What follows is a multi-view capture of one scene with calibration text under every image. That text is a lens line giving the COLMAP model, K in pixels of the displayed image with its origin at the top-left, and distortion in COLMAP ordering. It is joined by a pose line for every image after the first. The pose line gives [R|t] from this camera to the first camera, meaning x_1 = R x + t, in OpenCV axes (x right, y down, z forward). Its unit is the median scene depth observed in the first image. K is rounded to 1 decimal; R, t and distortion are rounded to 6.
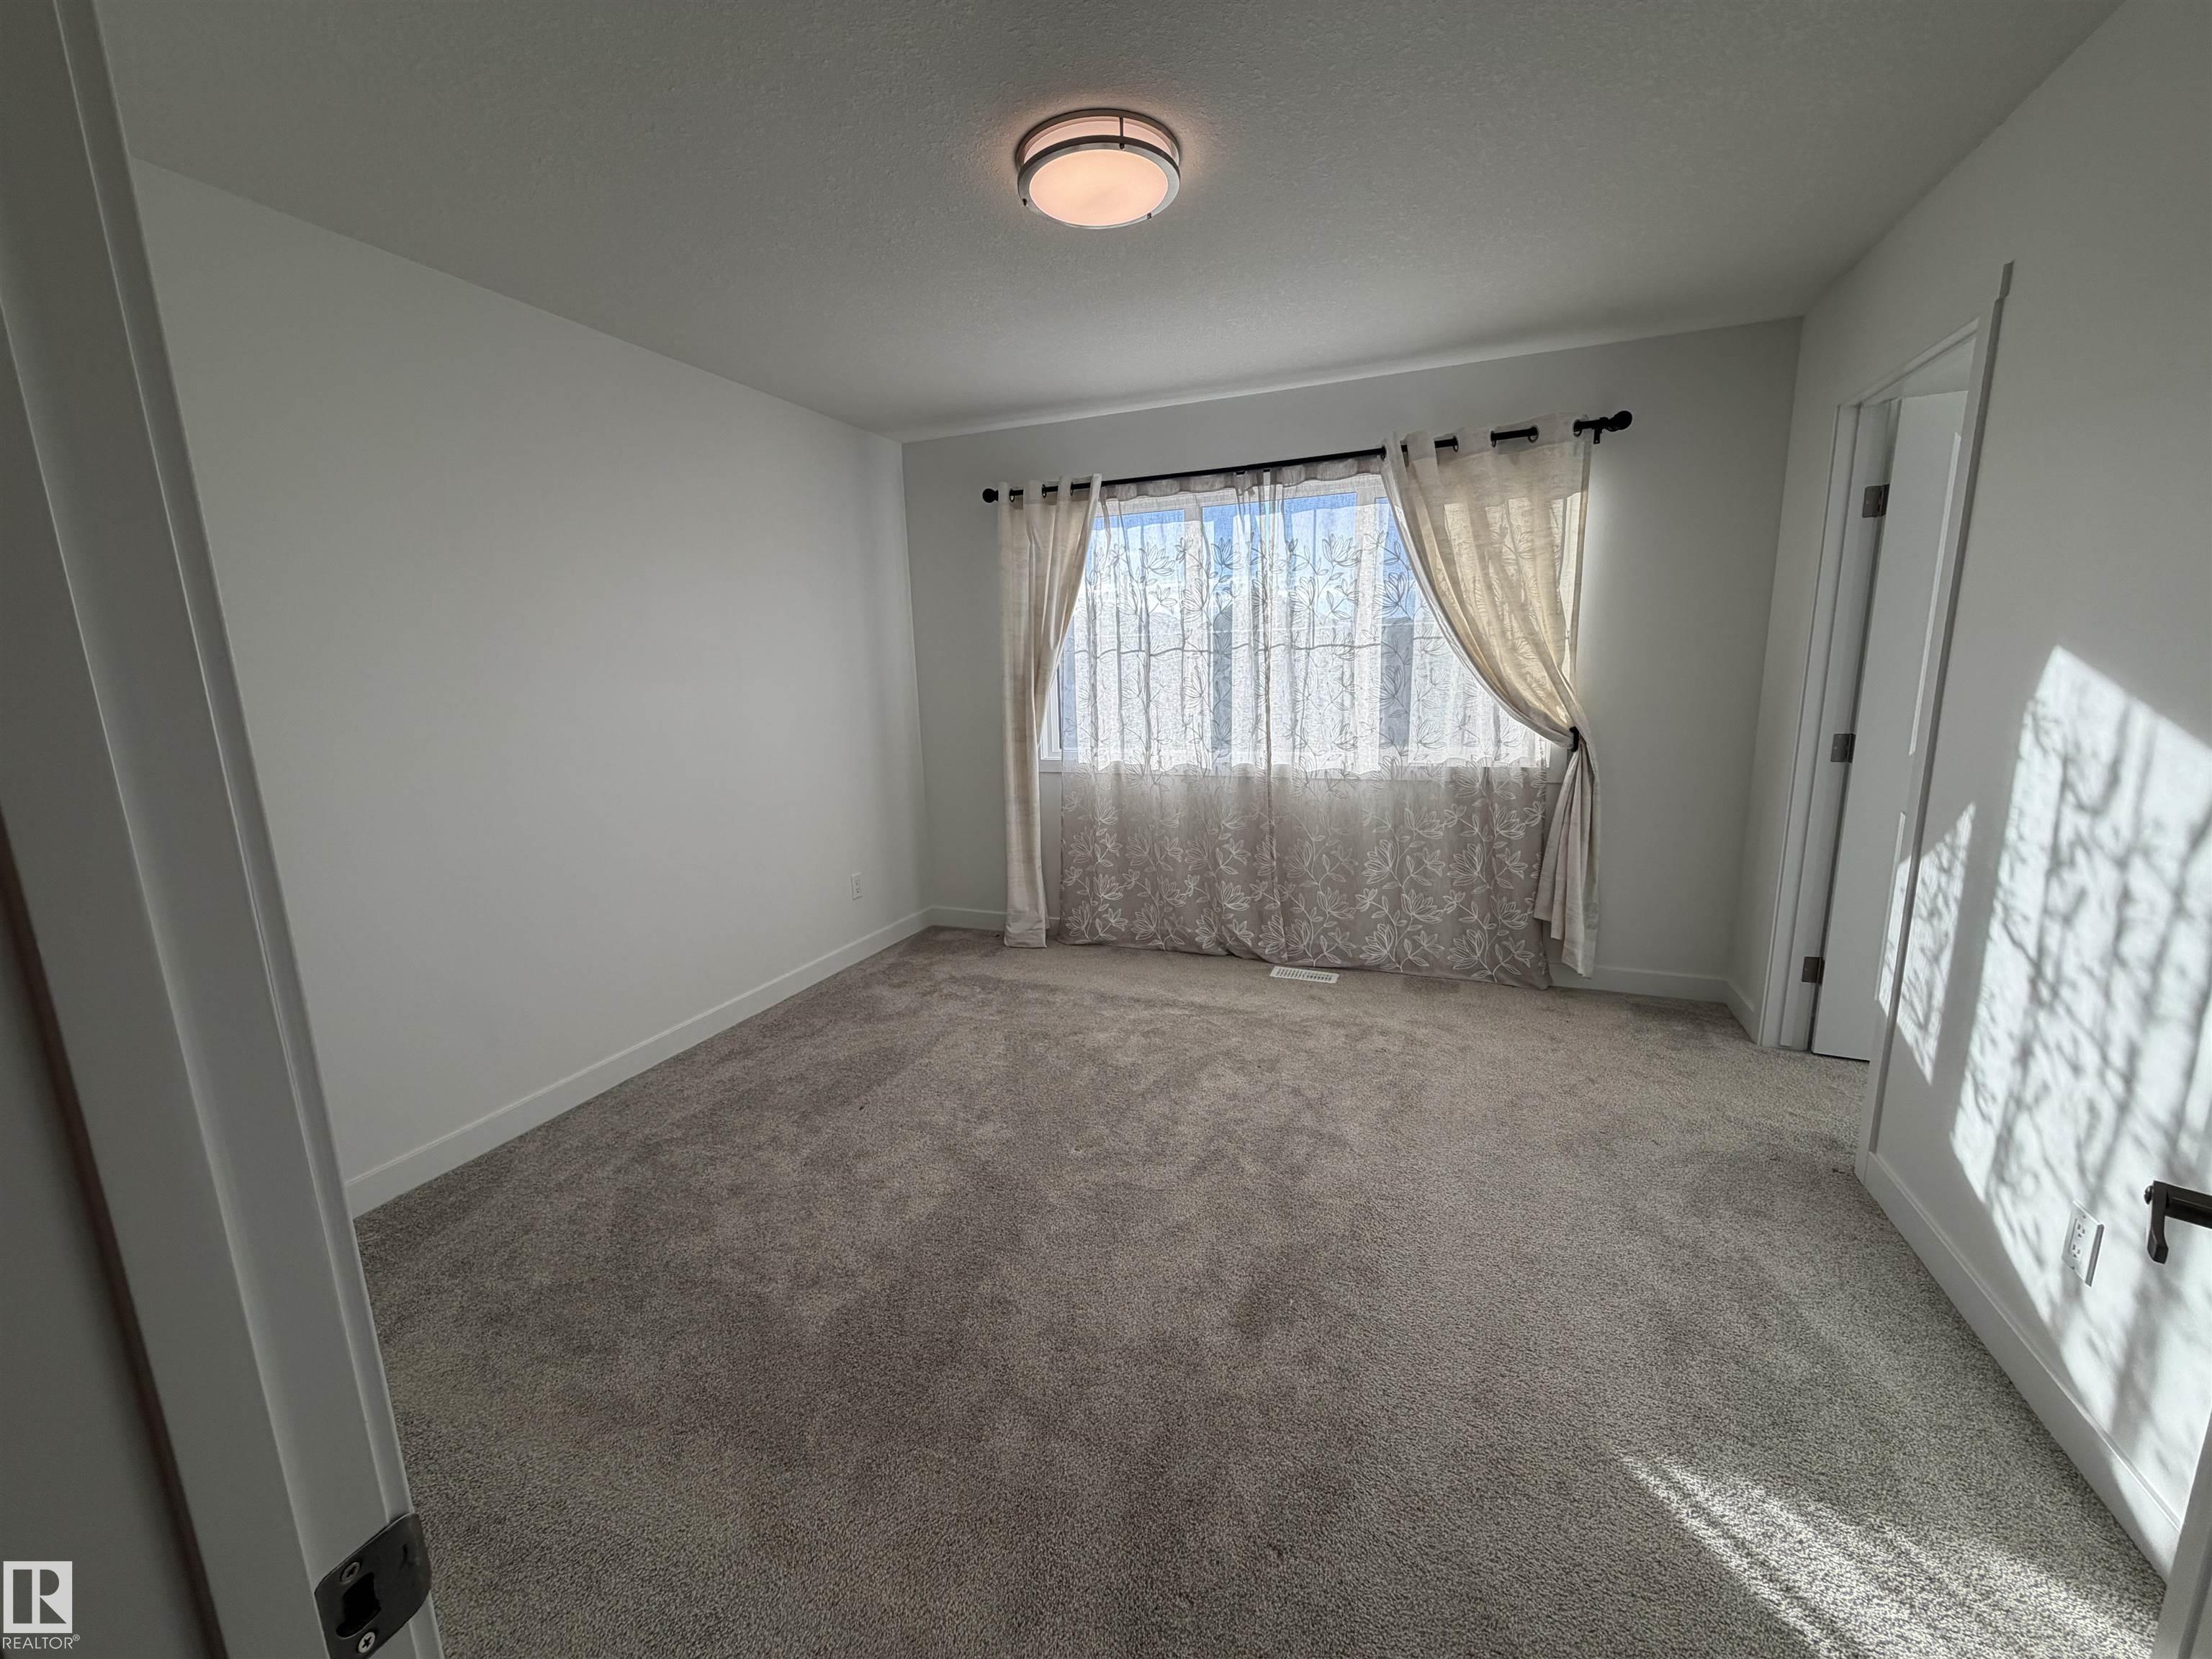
lens RADIAL K [[882.1, 0, 1106.0], [0, 882.1, 829.5], [0, 0, 1]] dist [0.002198, -0.000201]
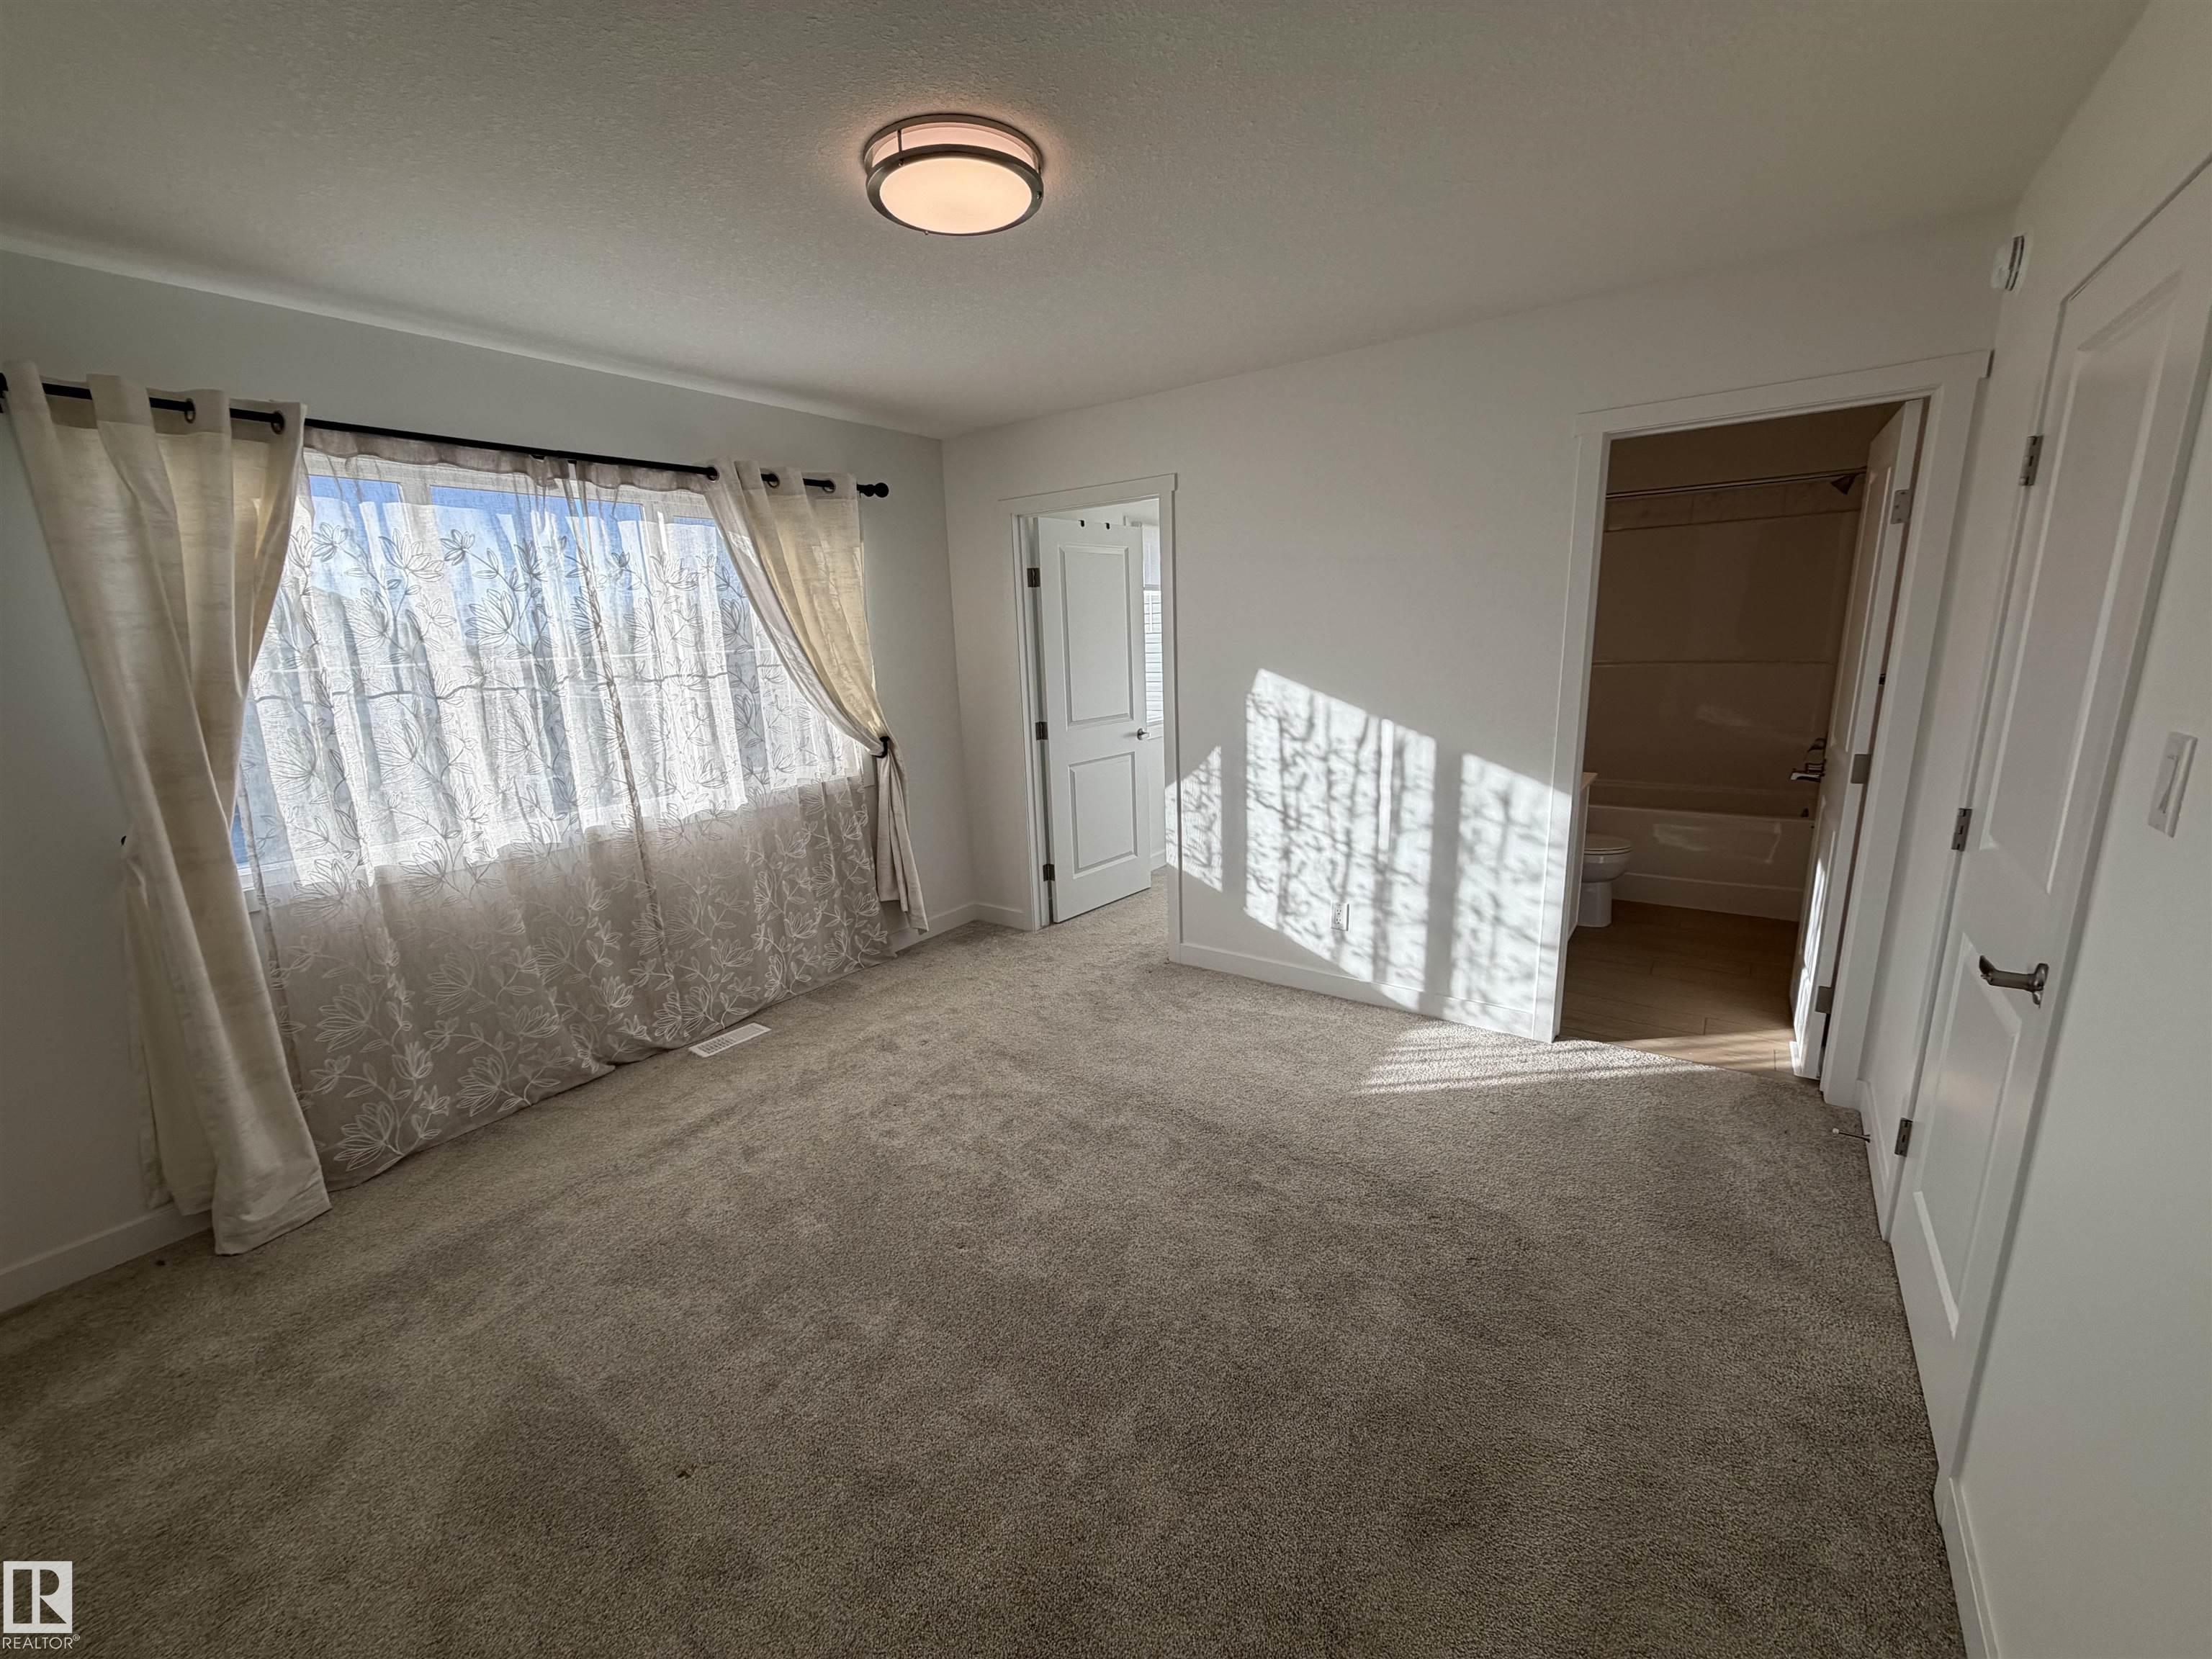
lens RADIAL K [[882.1, 0, 1106.0], [0, 882.1, 829.5], [0, 0, 1]] dist [0.002198, -0.000201]
pose [[0.246365, -0.198183, 0.948698, -0.547777], [0.207651, 0.966932, 0.148067, -0.106691], [-0.946671, 0.160519, 0.279371, 0.387956]]
